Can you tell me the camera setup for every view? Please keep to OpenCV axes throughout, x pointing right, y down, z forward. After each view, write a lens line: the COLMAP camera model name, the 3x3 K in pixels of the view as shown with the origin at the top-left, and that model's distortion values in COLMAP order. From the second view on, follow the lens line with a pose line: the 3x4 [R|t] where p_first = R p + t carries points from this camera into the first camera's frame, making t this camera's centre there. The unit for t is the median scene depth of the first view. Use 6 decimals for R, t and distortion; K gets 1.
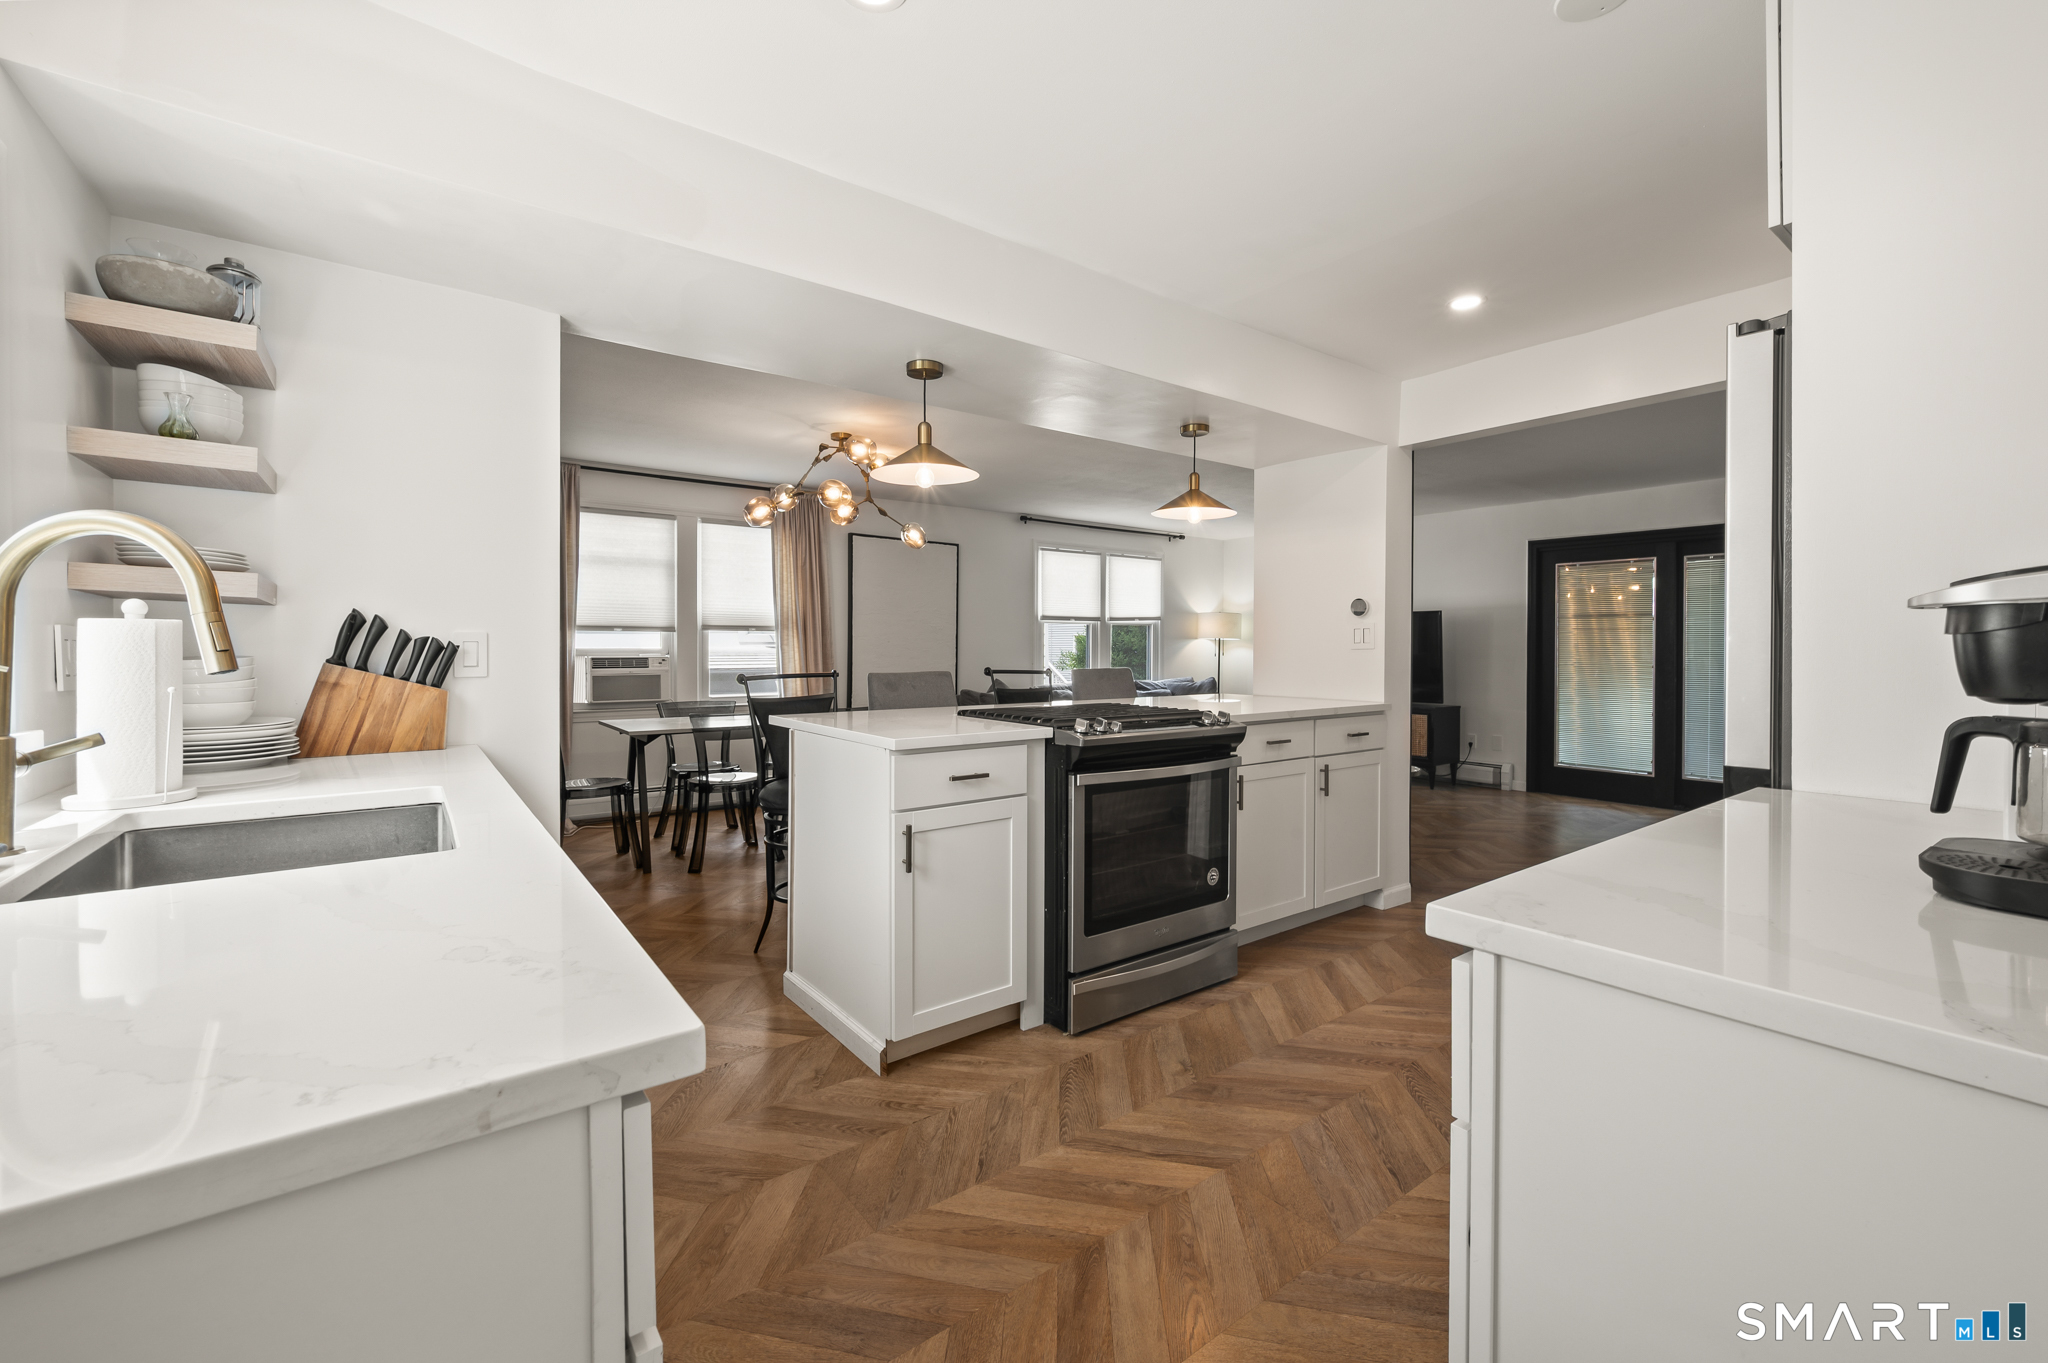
lens RADIAL K [[848.6, 0, 1045.6], [0, 848.6, 669.1], [0, 0, 1]] dist [-0.002765, -0.000279]
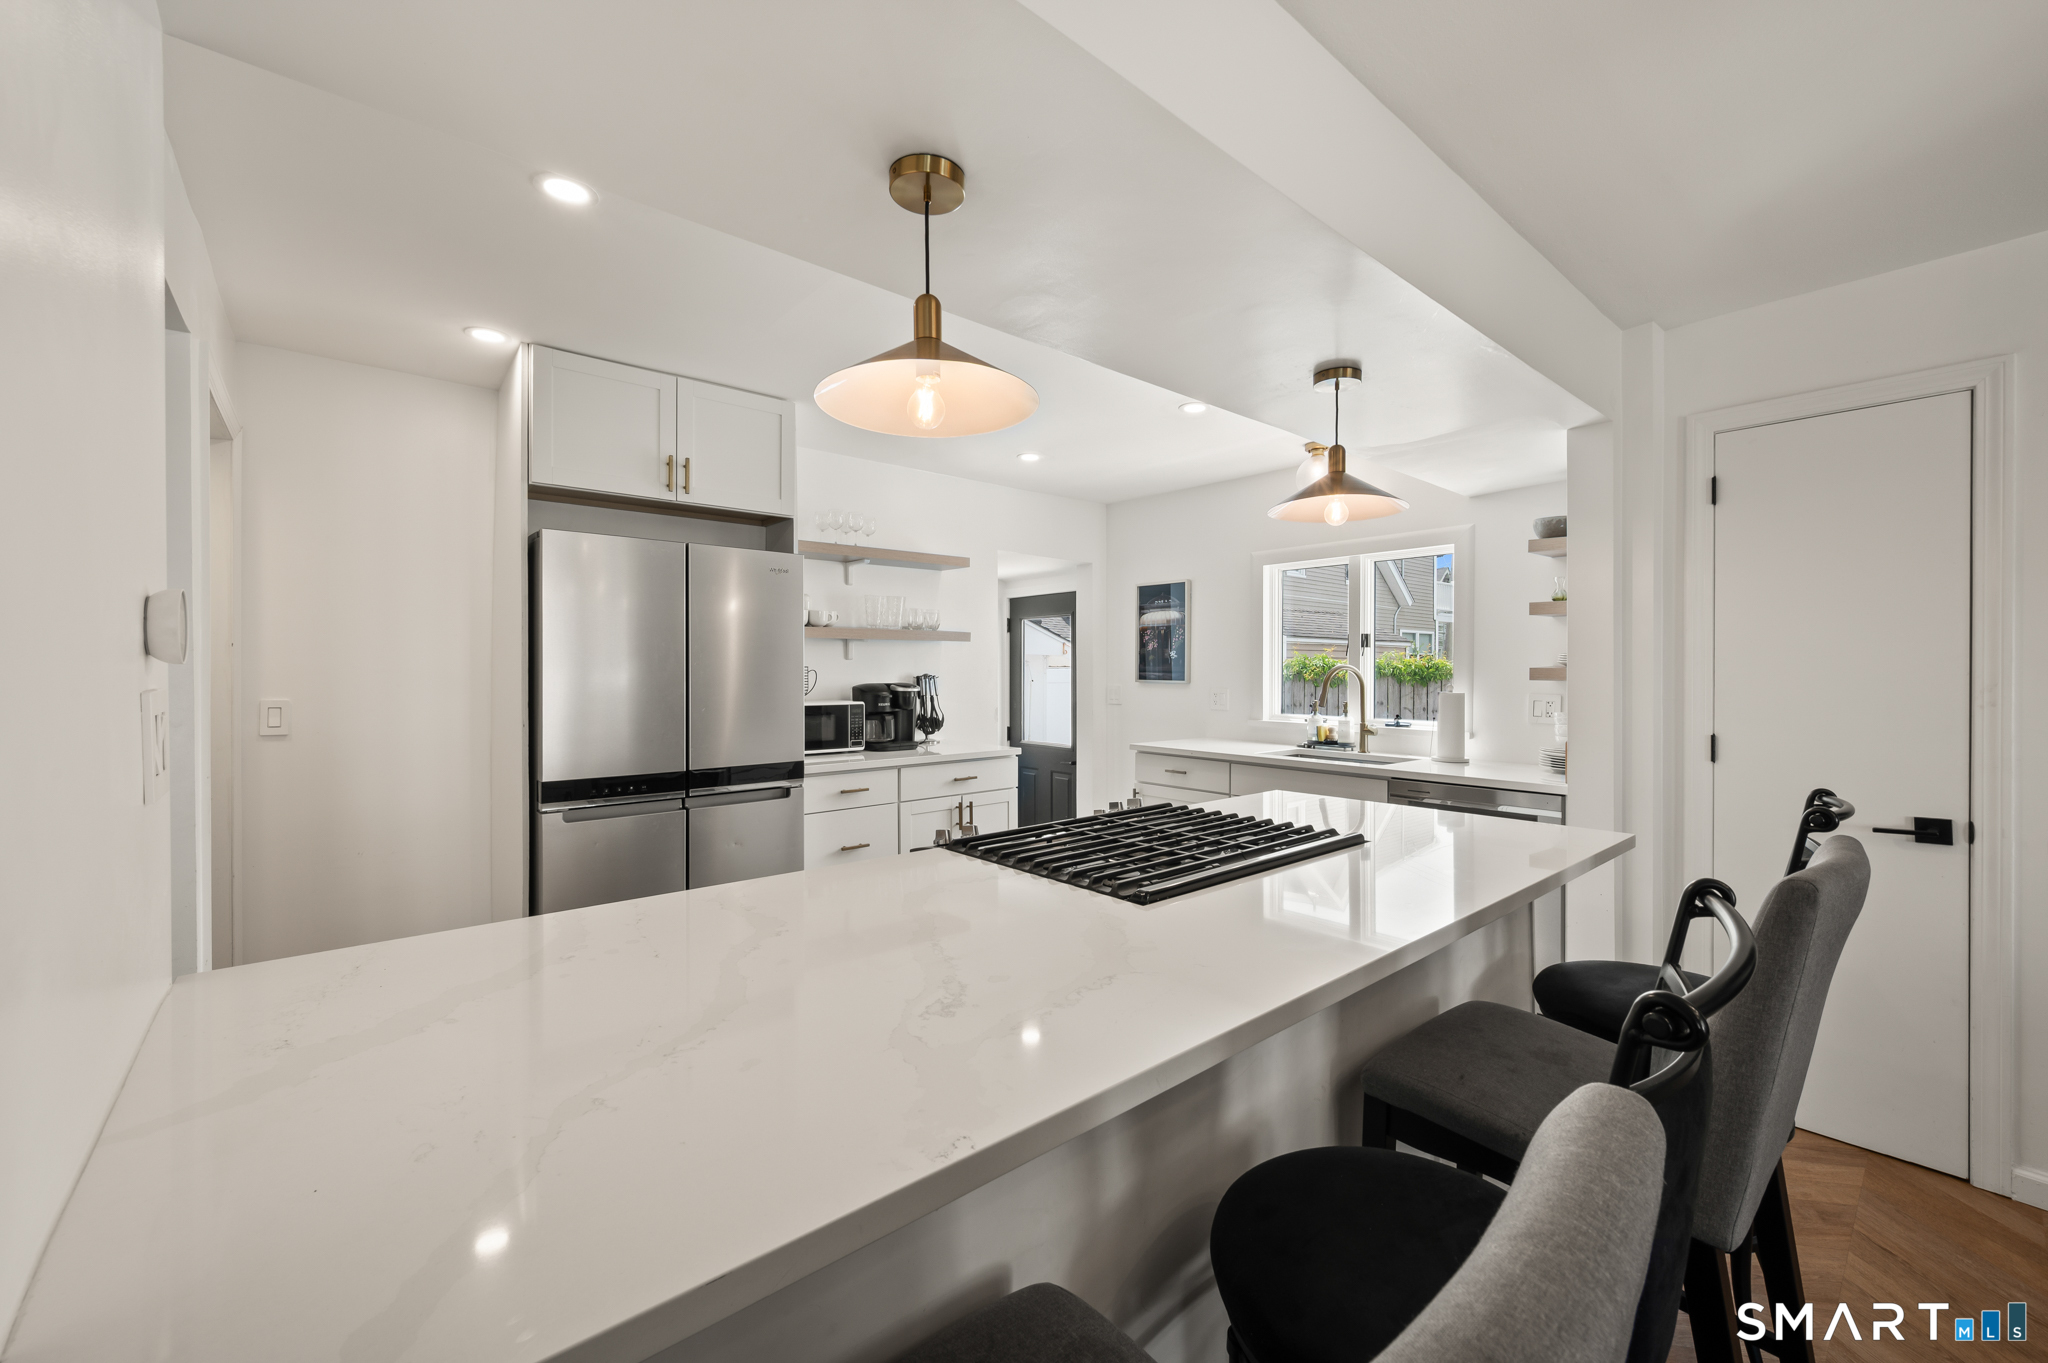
lens RADIAL K [[813.6, 0, 1024.0], [0, 813.6, 681.5], [0, 0, 1]] dist [0.009673, 0.000036]
pose [[-0.999227, -0.001091, -0.039295, 0.237170], [-0.002583, 0.999277, 0.037935, -0.121632], [0.039225, 0.038007, -0.998507, 2.242982]]
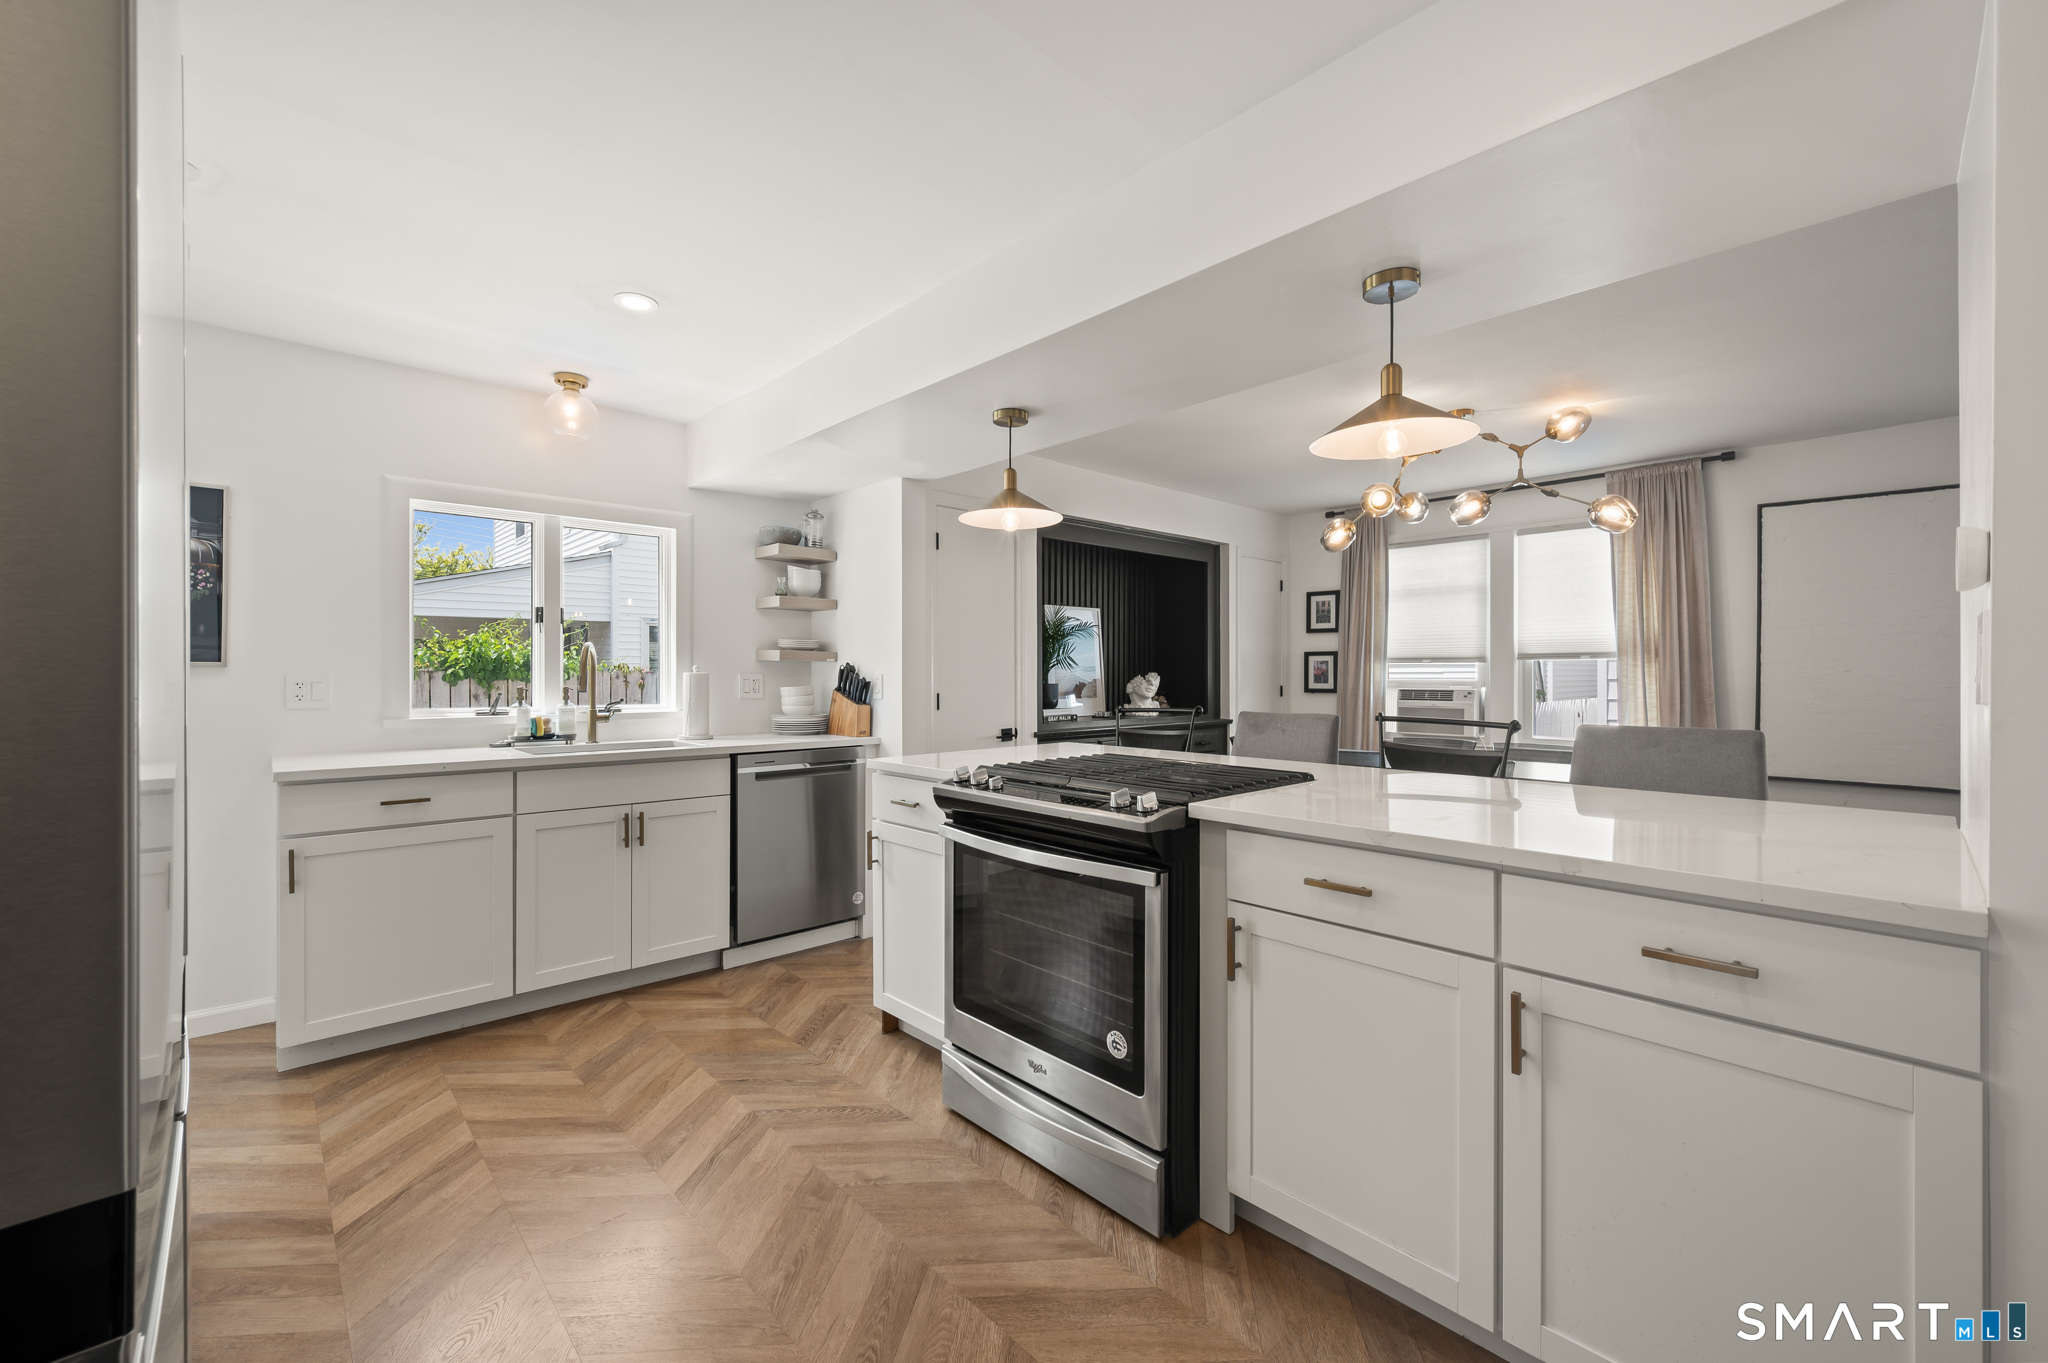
lens RADIAL K [[842.7, 0, 1027.1], [0, 842.7, 672.8], [0, 0, 1]] dist [-0.000399, 0.000125]
pose [[0.078409, -0.003754, -0.996914, 1.130198], [-0.022459, 0.999732, -0.005531, -0.044745], [0.996668, 0.022824, 0.078303, 1.185668]]
